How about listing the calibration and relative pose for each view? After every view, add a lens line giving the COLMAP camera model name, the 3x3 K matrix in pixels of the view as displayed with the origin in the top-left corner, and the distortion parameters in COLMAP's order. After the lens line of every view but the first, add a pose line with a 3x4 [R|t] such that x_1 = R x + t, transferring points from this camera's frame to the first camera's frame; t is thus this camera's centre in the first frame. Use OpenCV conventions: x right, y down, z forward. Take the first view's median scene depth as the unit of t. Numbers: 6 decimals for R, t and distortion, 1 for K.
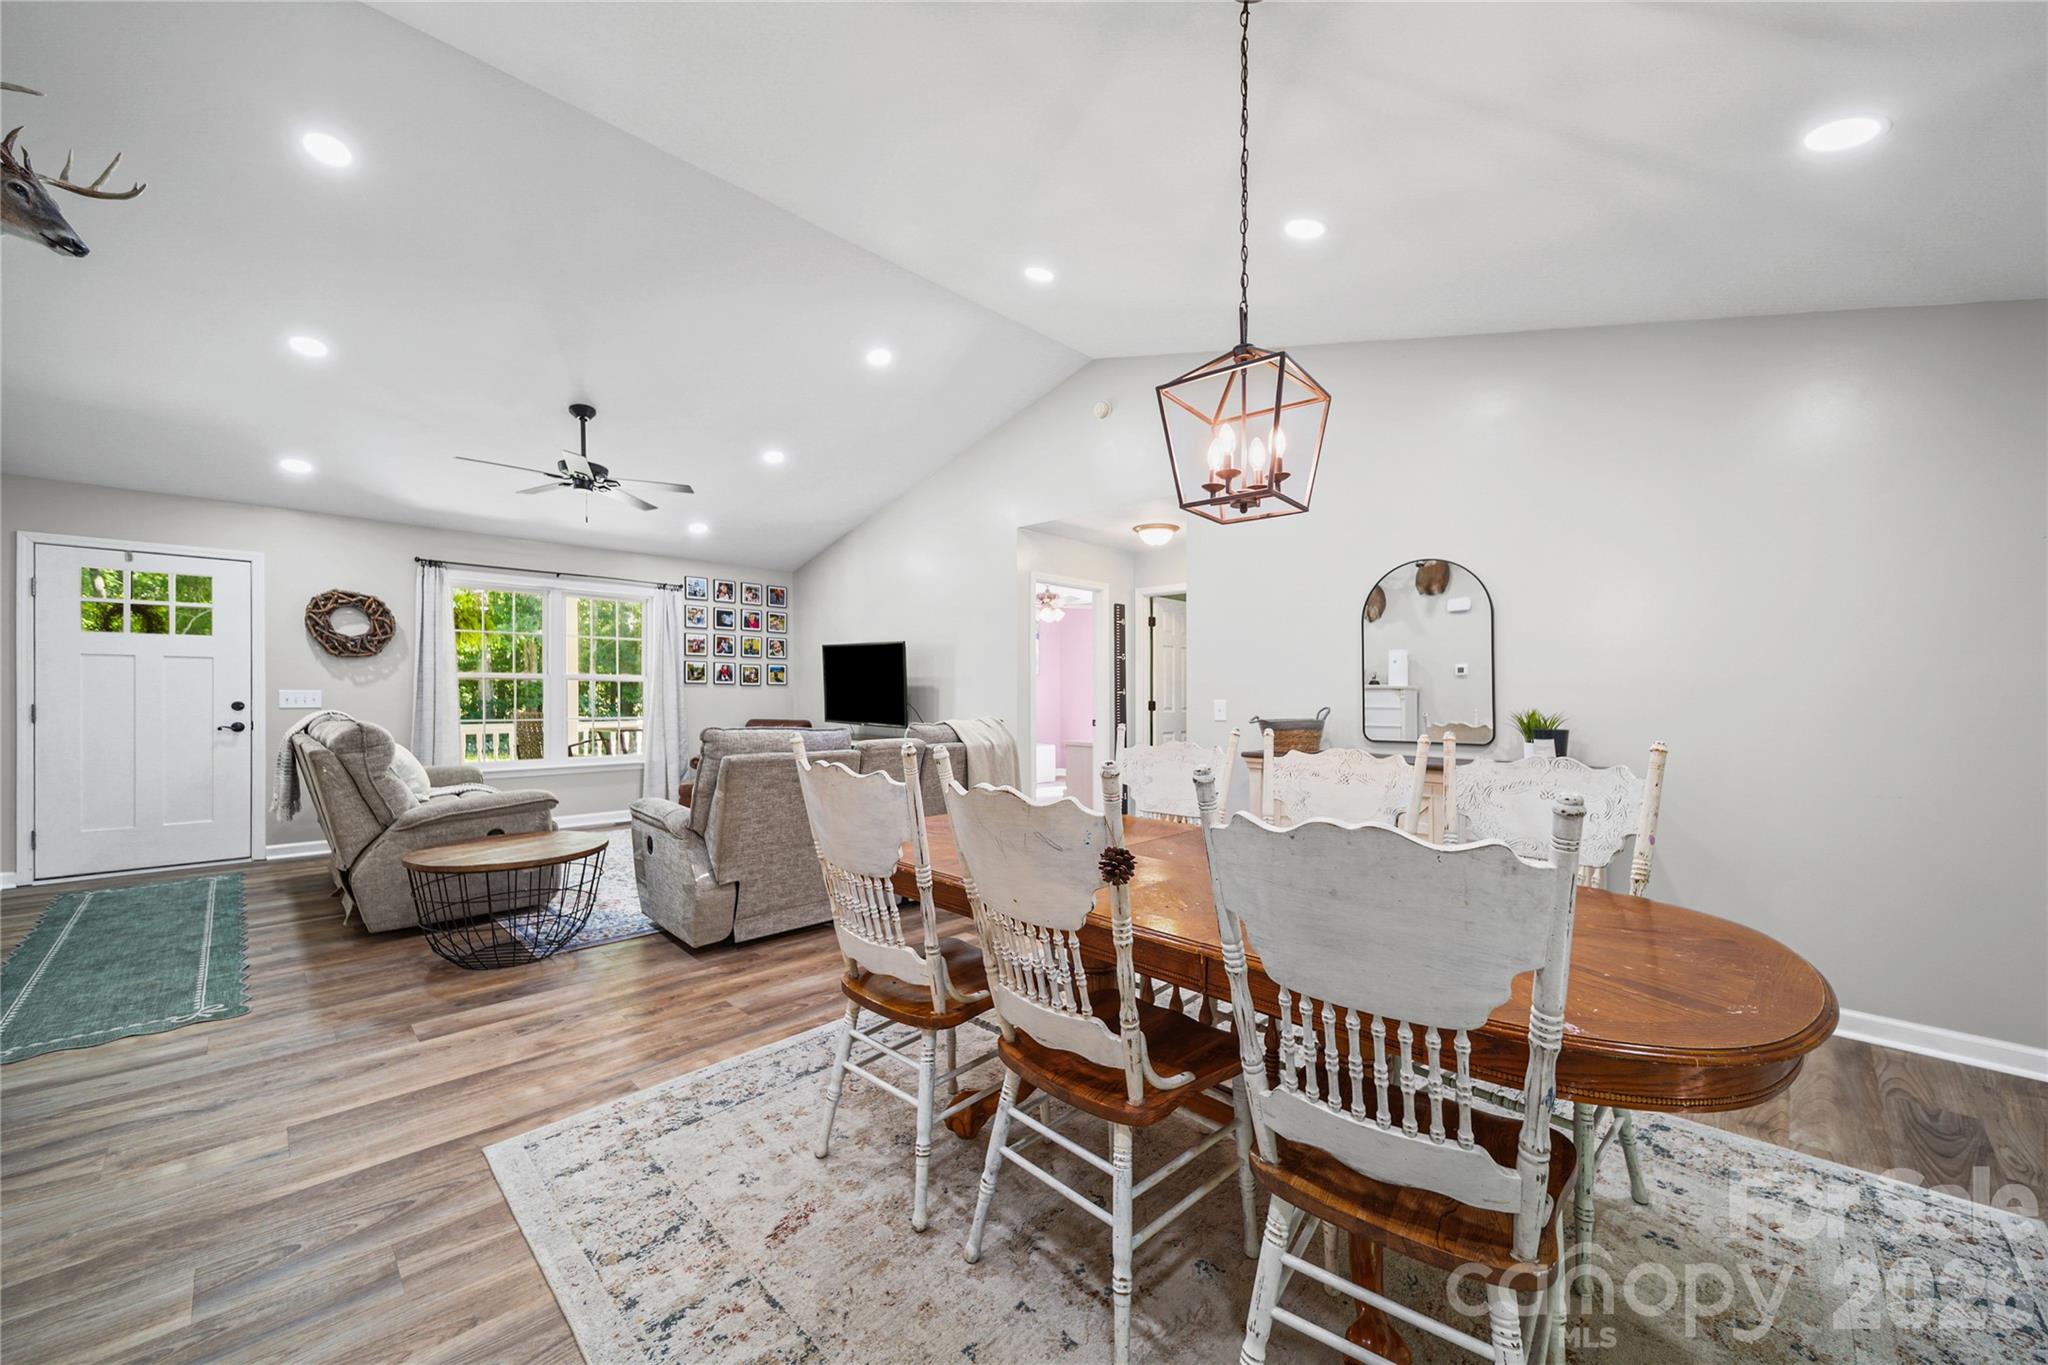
lens RADIAL K [[781.6, 0, 1027.6], [0, 781.6, 689.3], [0, 0, 1]] dist [0.002140, -0.000033]
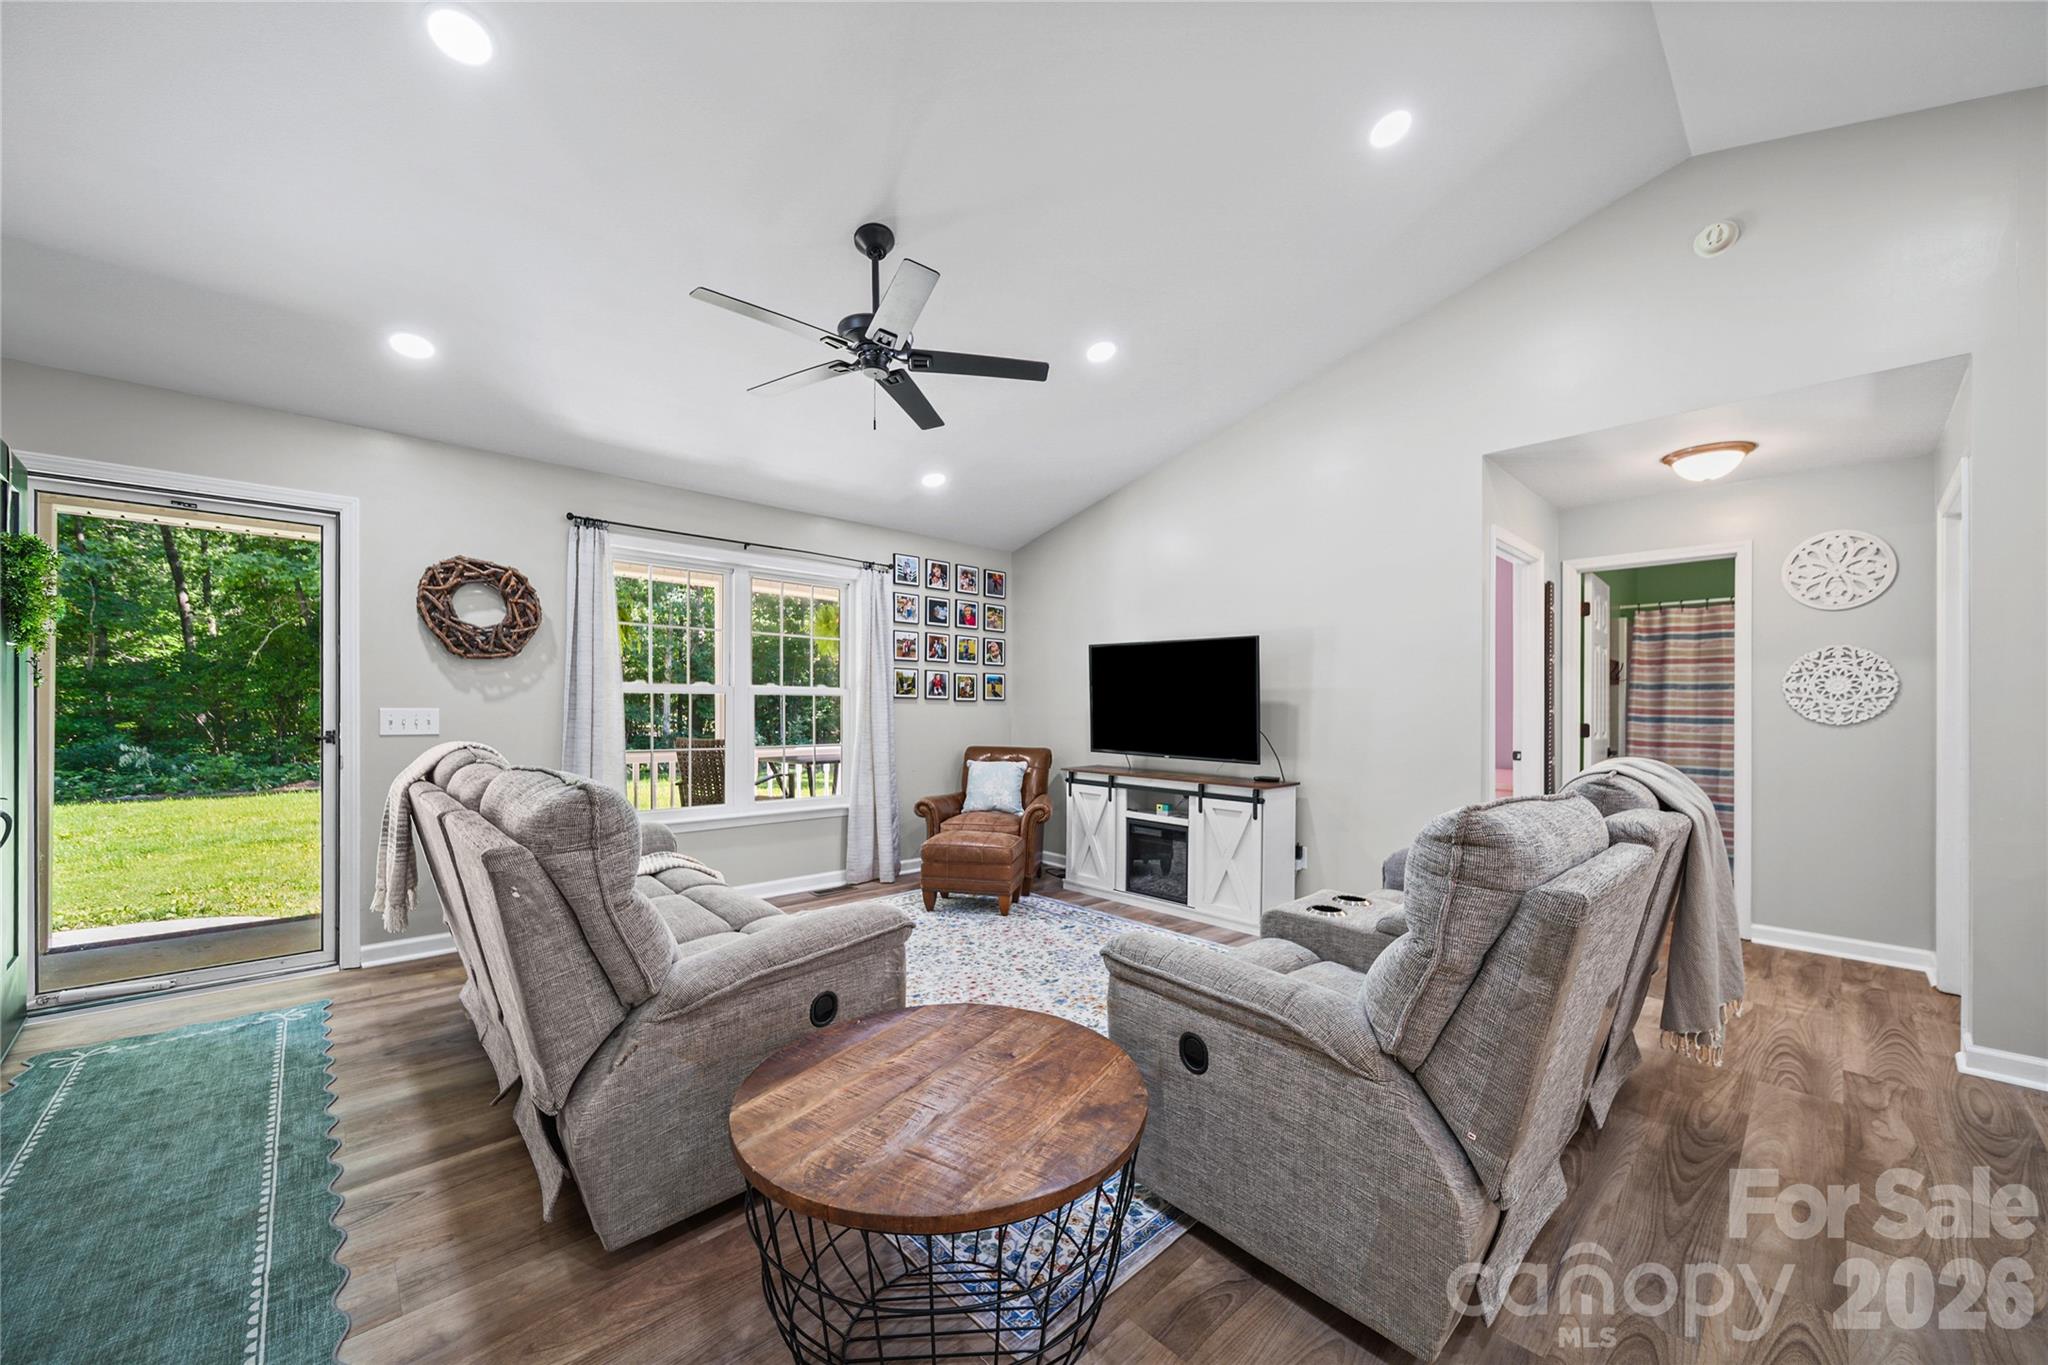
lens RADIAL K [[757.3, 0, 1008.8], [0, 757.3, 703.4], [0, 0, 1]] dist [-0.002975, -0.000125]
pose [[0.998963, 0.000322, -0.045532, -0.310743], [-0.000421, 0.999998, -0.002161, -0.001392], [0.045531, 0.002178, 0.998961, 0.303729]]
